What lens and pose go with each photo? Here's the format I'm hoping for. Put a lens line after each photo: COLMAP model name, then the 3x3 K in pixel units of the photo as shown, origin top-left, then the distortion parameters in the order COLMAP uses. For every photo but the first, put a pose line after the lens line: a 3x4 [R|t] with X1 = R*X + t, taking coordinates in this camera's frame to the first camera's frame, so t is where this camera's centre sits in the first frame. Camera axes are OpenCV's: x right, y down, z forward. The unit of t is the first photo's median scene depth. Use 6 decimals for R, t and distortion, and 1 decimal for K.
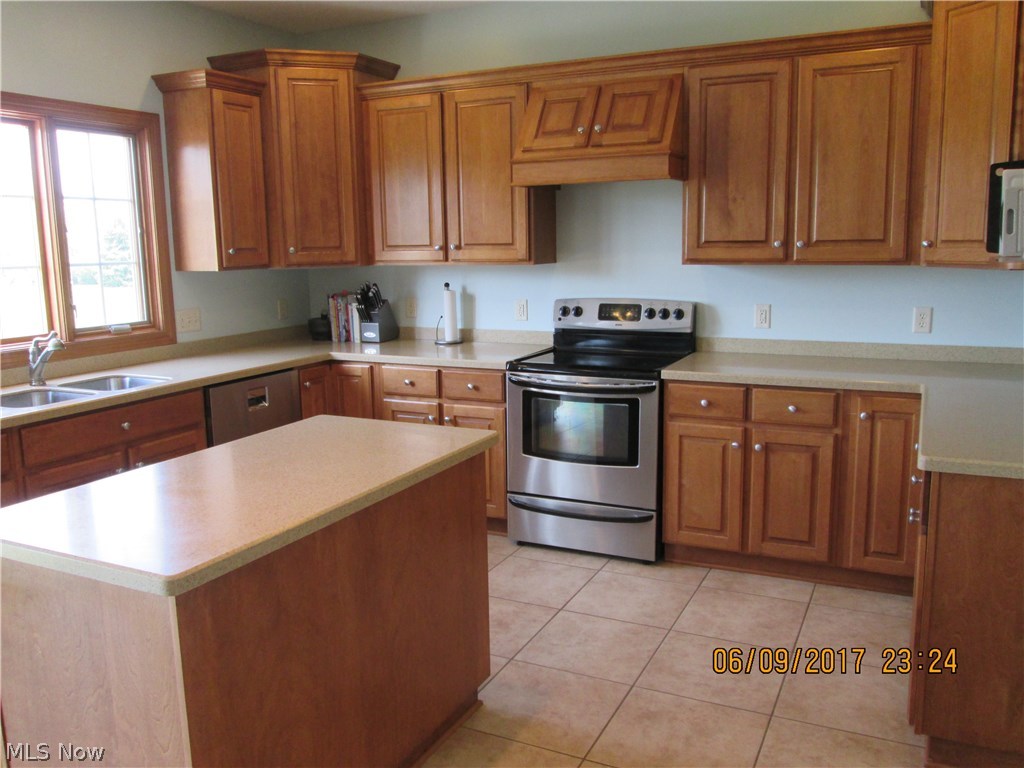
lens RADIAL K [[860.0, 0, 511.7], [0, 860.0, 380.0], [0, 0, 1]] dist [-0.040117, 0.015170]
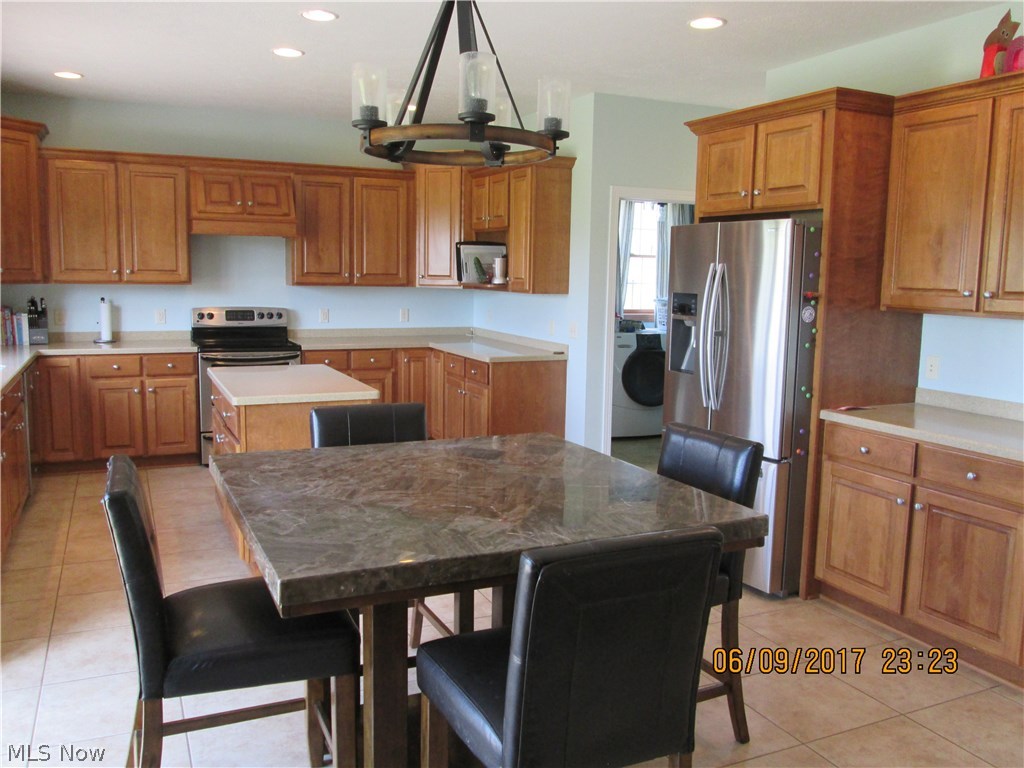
lens RADIAL K [[860.0, 0, 516.7], [0, 860.0, 388.7], [0, 0, 1]] dist [-0.040117, 0.015170]
pose [[0.627168, -0.076301, 0.775138, -0.878803], [0.097009, 0.995093, 0.019462, 0.082465], [-0.772819, 0.062989, 0.631493, -0.424747]]
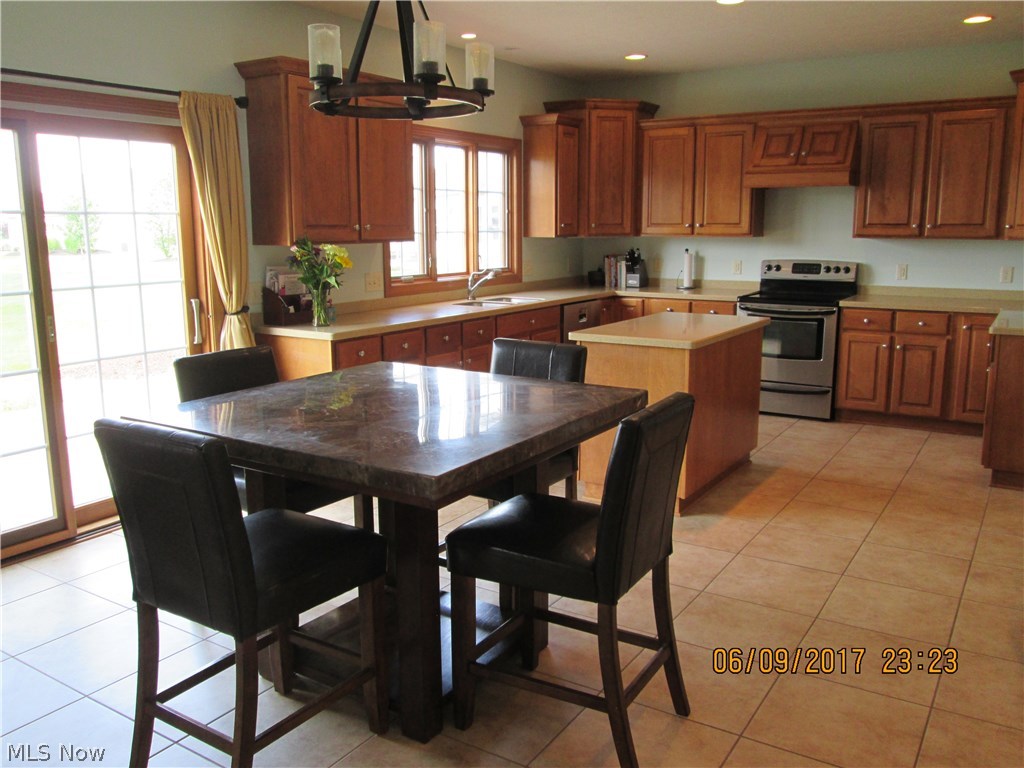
lens RADIAL K [[860.0, 0, 509.2], [0, 860.0, 380.3], [0, 0, 1]] dist [-0.040117, 0.015170]
pose [[0.993202, 0.032738, -0.111707, -0.258558], [-0.030594, 0.999314, 0.020854, 0.121342], [0.112313, -0.017295, 0.993522, -0.684526]]
